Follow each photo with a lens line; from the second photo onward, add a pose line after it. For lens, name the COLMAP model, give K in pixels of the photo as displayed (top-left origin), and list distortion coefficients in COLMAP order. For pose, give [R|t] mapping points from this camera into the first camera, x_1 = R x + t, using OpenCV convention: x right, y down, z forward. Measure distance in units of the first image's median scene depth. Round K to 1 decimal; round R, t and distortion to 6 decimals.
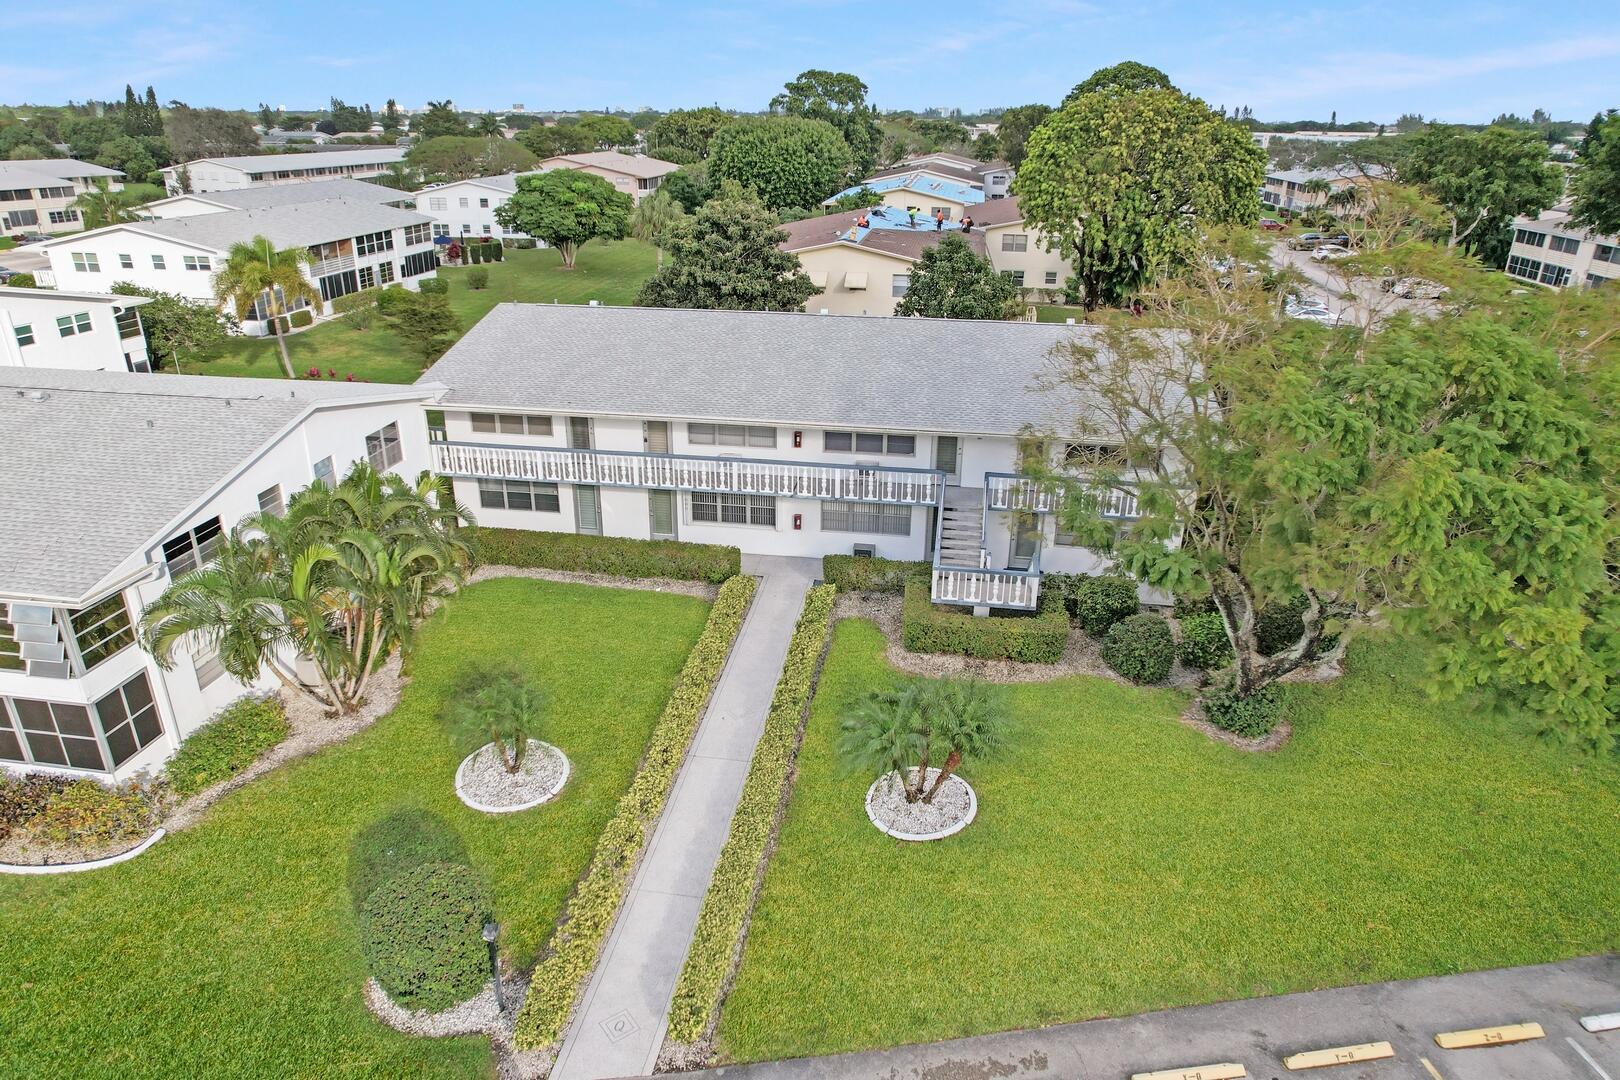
lens RADIAL K [[1025.4, 0, 810.0], [0, 1025.4, 540.0], [0, 0, 1]] dist [-0.070451, 0.064266]
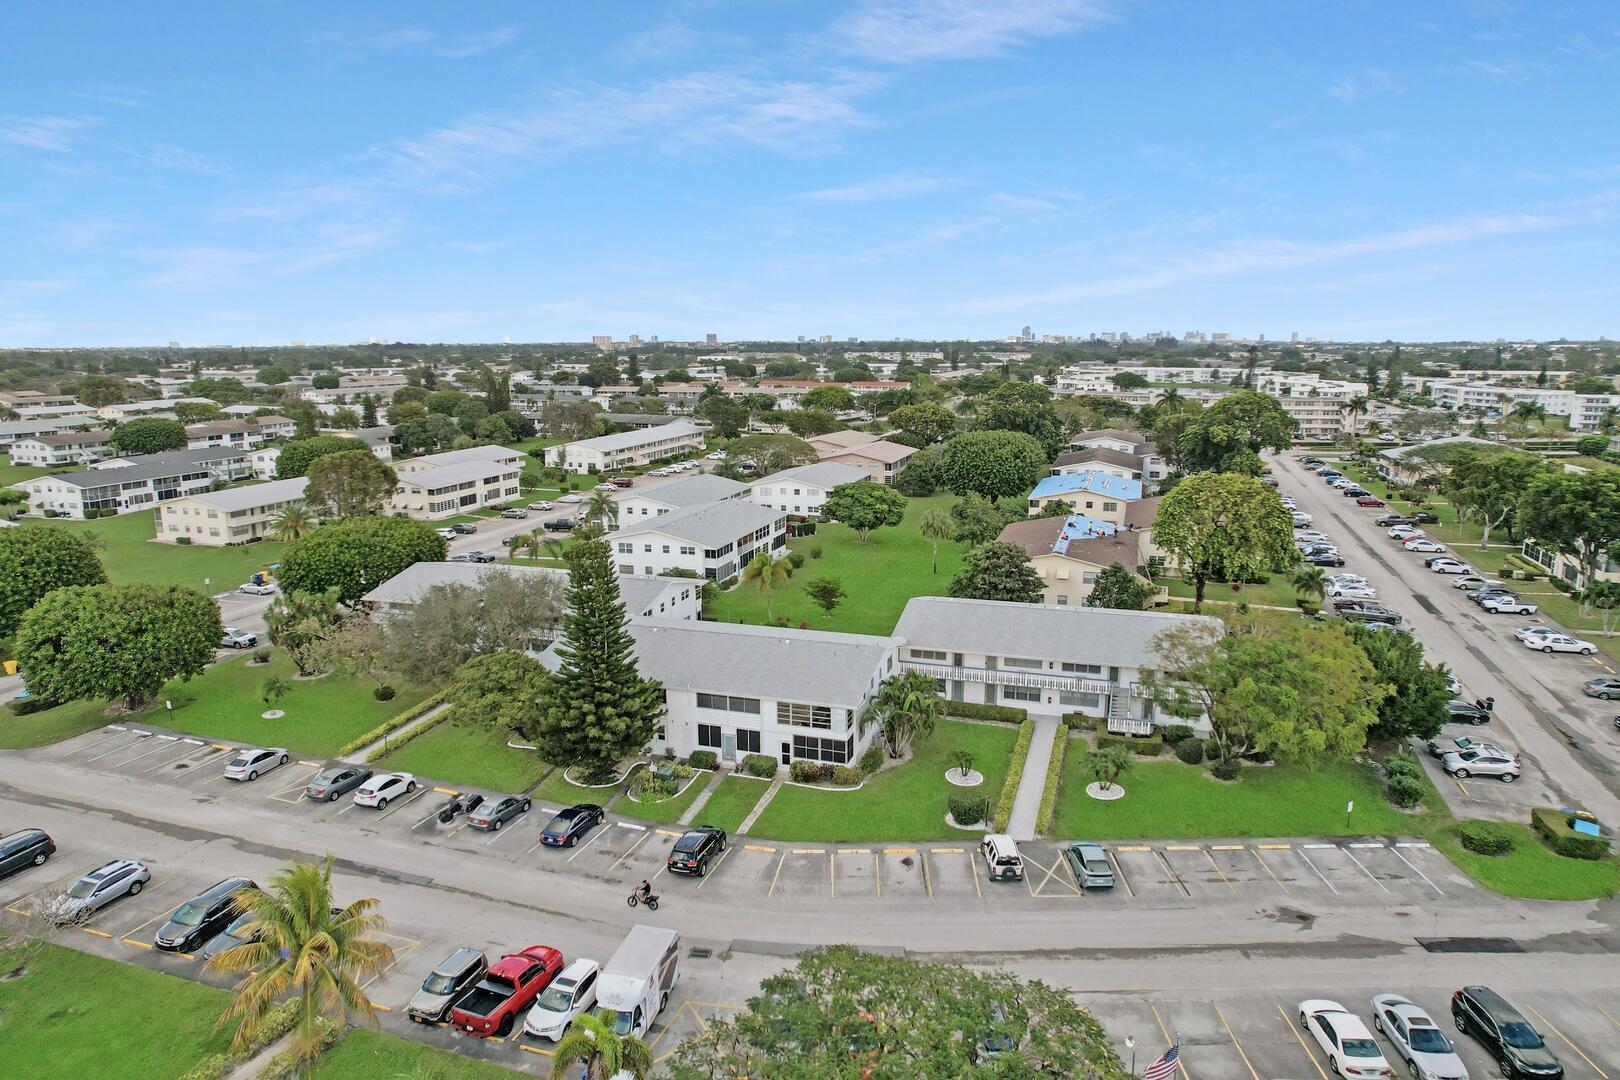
lens RADIAL K [[1025.4, 0, 810.0], [0, 1025.4, 540.0], [0, 0, 1]] dist [-0.070451, 0.064266]
pose [[0.986946, 0.016453, -0.160210, -0.201302], [-0.048228, 0.979312, -0.196526, 0.117933], [0.153662, 0.201687, 0.967321, -1.553747]]
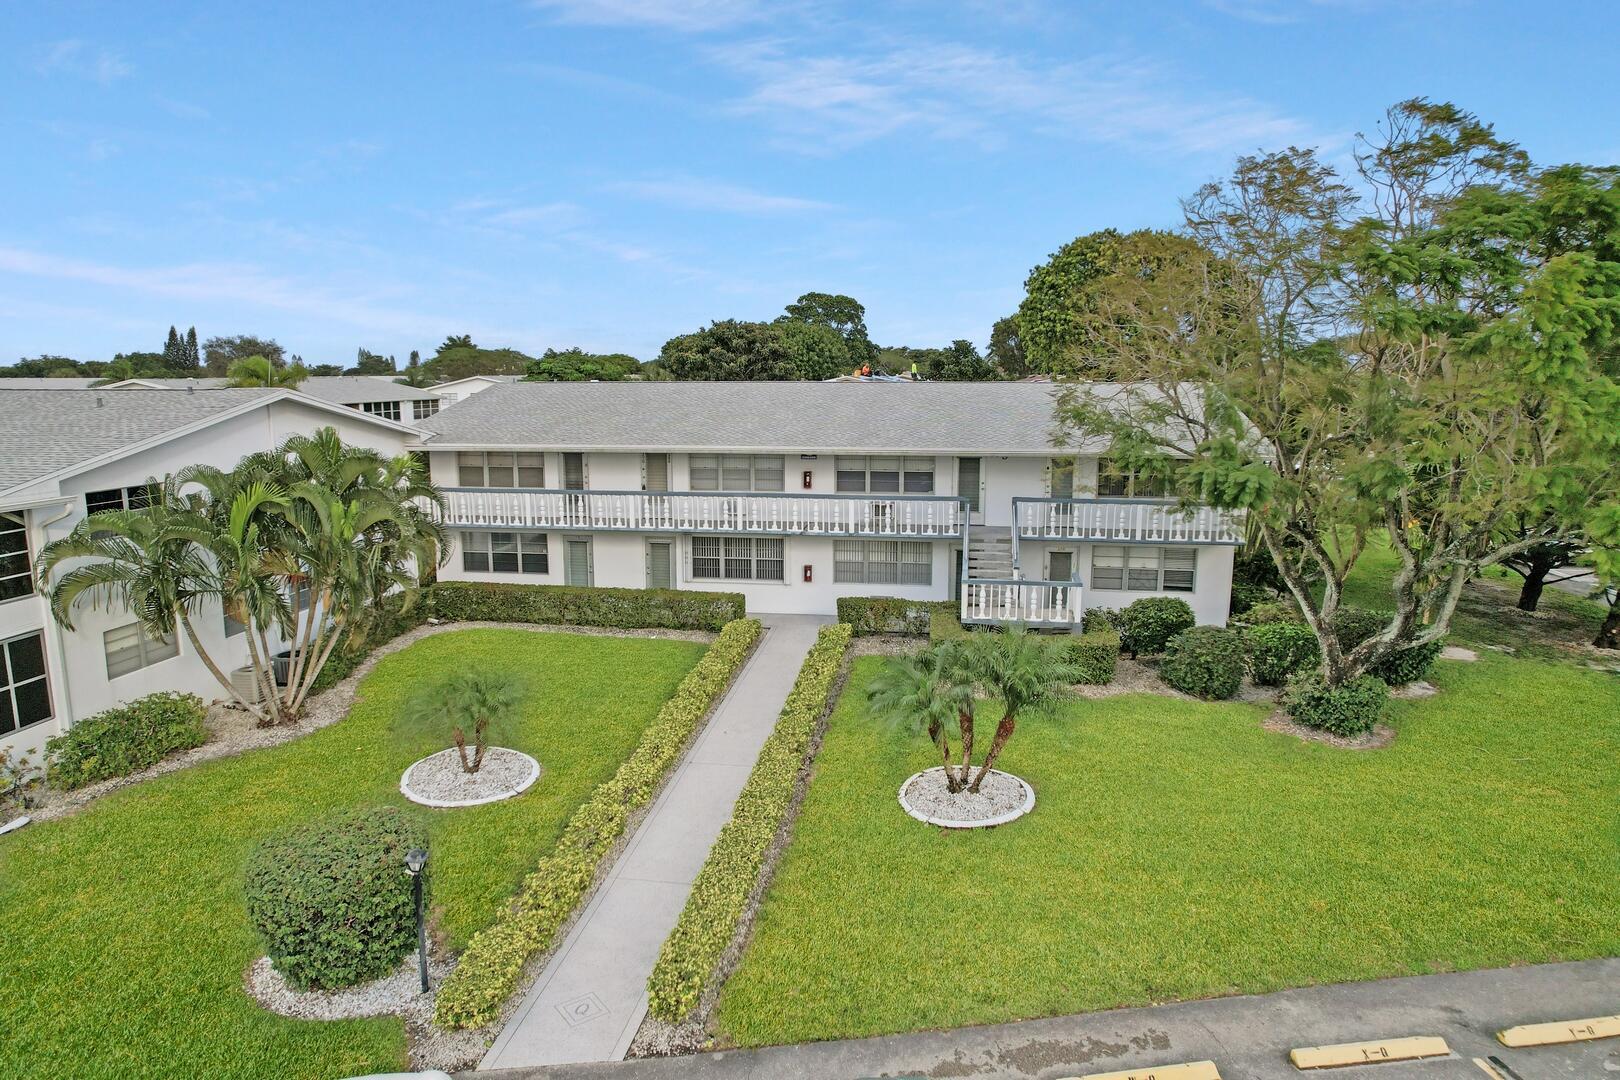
lens RADIAL K [[1025.4, 0, 810.0], [0, 1025.4, 540.0], [0, 0, 1]] dist [-0.070451, 0.064266]
pose [[0.999935, -0.011330, -0.000863, -0.009666], [0.010830, 0.973288, -0.229332, 0.175012], [0.003438, 0.229308, 0.973348, 0.112047]]
